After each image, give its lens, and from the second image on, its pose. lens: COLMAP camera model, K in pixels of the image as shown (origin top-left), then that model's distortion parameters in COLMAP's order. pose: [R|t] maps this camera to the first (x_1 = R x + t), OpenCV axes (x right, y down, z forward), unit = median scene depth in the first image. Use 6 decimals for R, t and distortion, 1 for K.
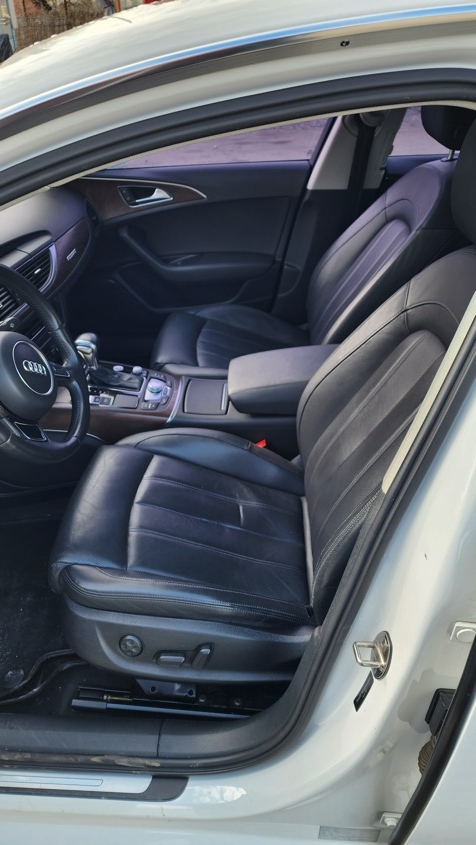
lens RADIAL K [[547.9, 0, 234.7], [0, 547.9, 414.5], [0, 0, 1]] dist [0.059266, -0.054734]
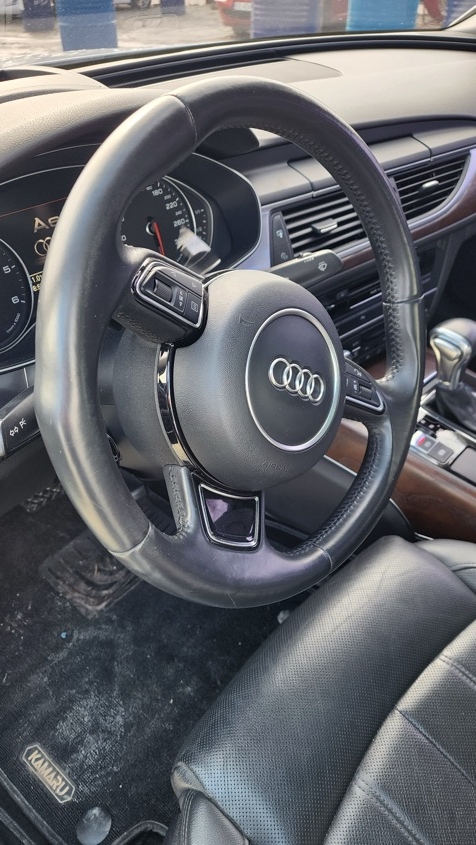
lens RADIAL K [[547.9, 0, 234.7], [0, 547.9, 414.5], [0, 0, 1]] dist [0.059266, -0.054734]
pose [[0.748926, 0.413625, -0.517711, -0.129193], [-0.371357, 0.909037, 0.189065, -0.088430], [0.548820, 0.050660, 0.834404, 0.464807]]
